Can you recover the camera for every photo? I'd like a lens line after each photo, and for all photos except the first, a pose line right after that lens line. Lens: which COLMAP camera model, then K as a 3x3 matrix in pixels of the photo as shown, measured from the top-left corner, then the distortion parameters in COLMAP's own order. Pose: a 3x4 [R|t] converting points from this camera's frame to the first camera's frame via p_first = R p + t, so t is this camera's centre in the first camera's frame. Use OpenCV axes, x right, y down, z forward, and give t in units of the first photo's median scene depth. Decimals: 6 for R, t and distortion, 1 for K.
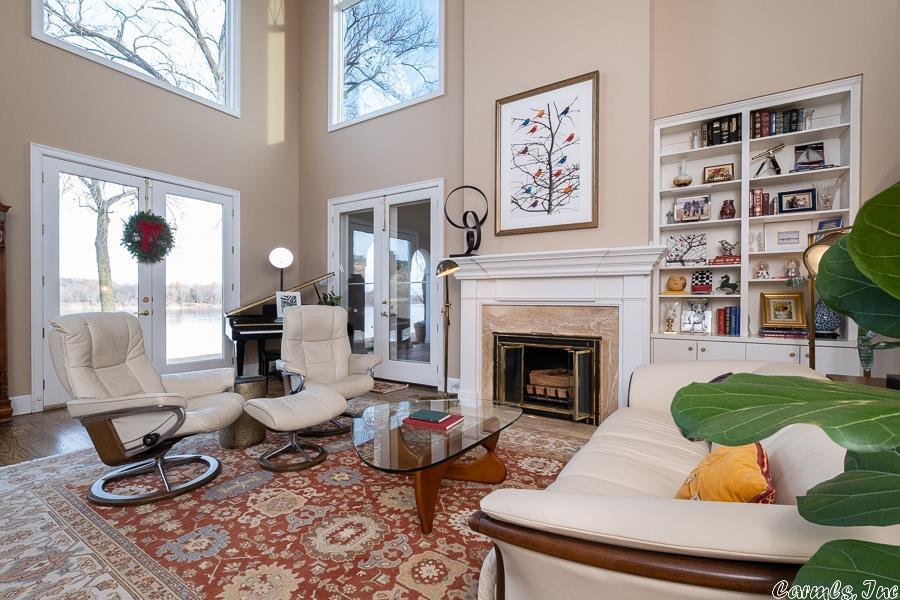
lens RADIAL K [[403.3, 0, 443.6], [0, 403.3, 301.5], [0, 0, 1]] dist [-0.001357, -0.000362]
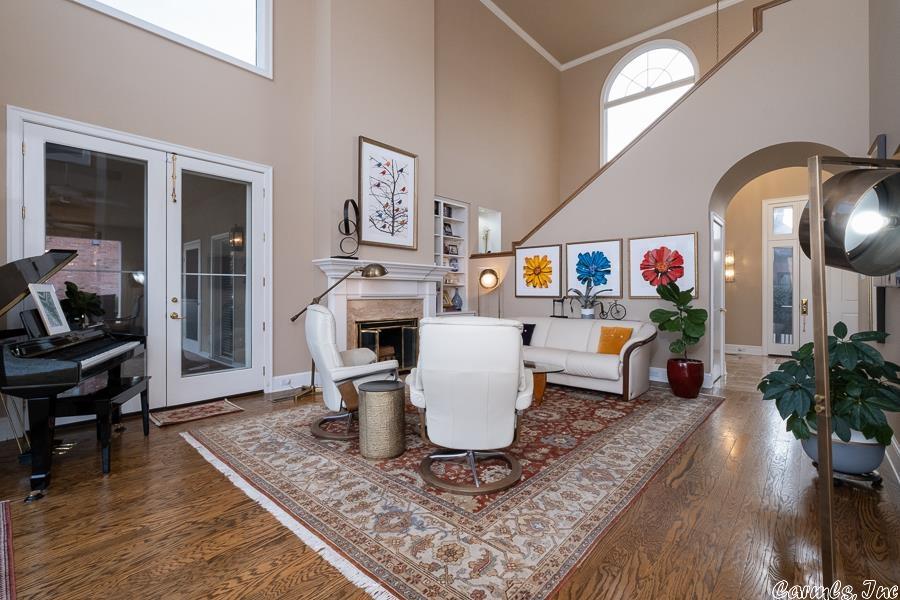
lens RADIAL K [[407.5, 0, 449.1], [0, 407.5, 290.5], [0, 0, 1]] dist [-0.002077, -0.000110]
pose [[0.151699, -0.002972, 0.988422, -1.173294], [0.000447, 0.999996, 0.002939, -0.025186], [-0.988427, -0.000004, 0.151699, 0.586388]]
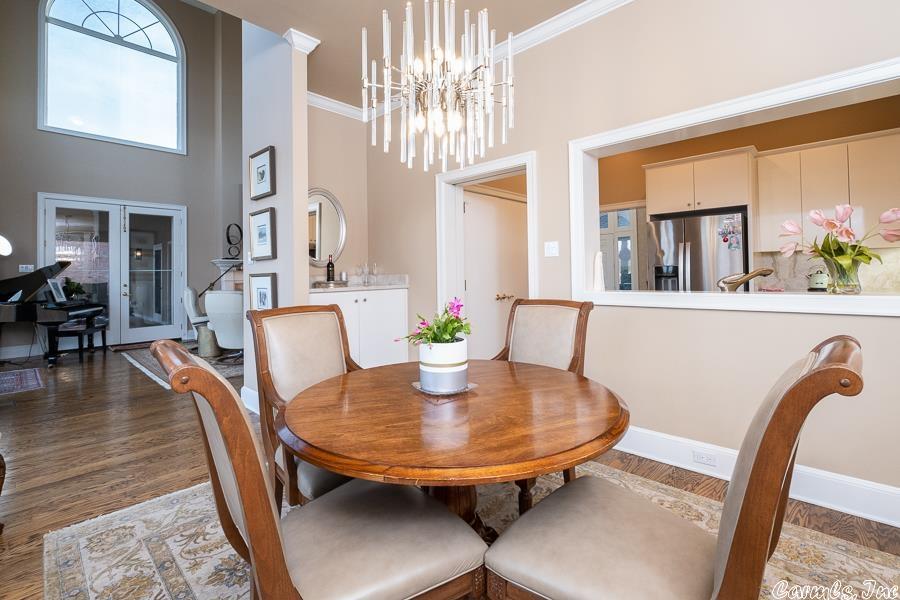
lens RADIAL K [[414.9, 0, 448.7], [0, 414.9, 264.4], [0, 0, 1]] dist [-0.002347, -0.000457]
pose [[0.184923, 0.012447, 0.982674, -1.893830], [0.018508, 0.999698, -0.016145, -0.037688], [-0.982579, 0.021173, 0.184637, -0.436006]]
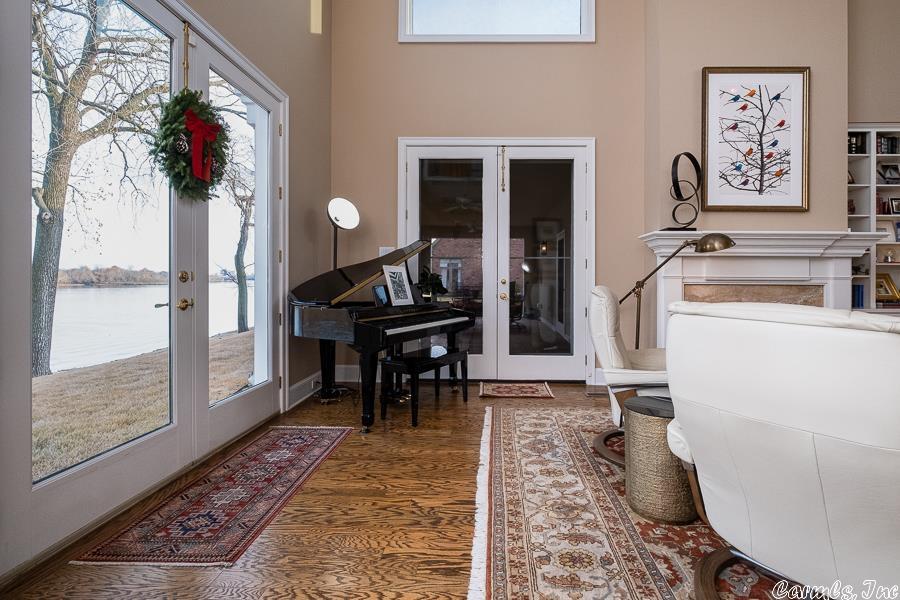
lens RADIAL K [[408.2, 0, 484.3], [0, 408.2, 280.7], [0, 0, 1]] dist [-0.002767, -0.000688]
pose [[0.846519, -0.000564, 0.532358, -0.884783], [0.001078, 0.999999, -0.000654, 0.000225], [-0.532358, 0.001128, 0.846519, 0.511004]]
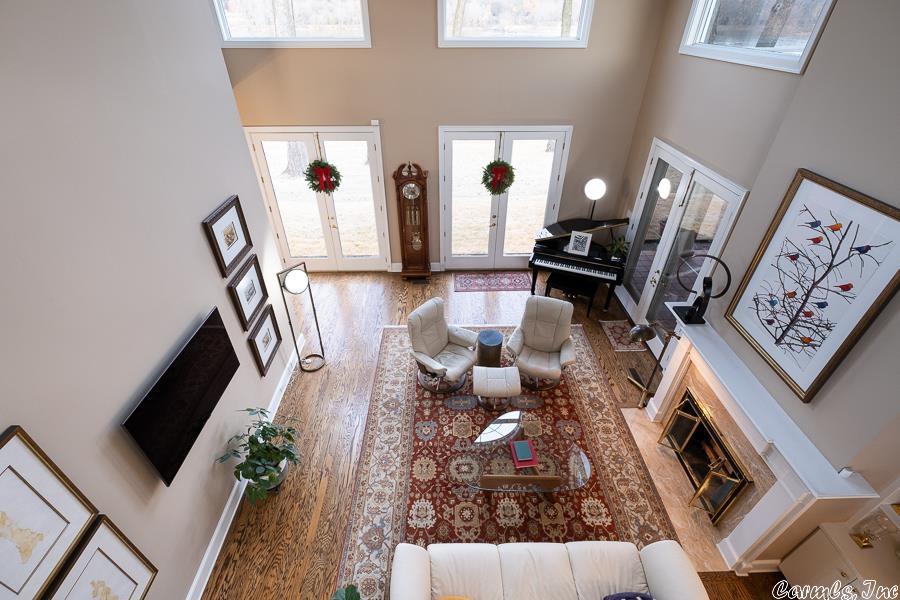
lens RADIAL K [[396.2, 0, 449.3], [0, 396.2, 294.1], [0, 0, 1]] dist [0.000886, 0.000043]
pose [[0.564742, 0.471883, -0.677047, 0.392200], [-0.003423, 0.821730, 0.569867, -0.778216], [0.825260, -0.319511, 0.465680, 0.098226]]
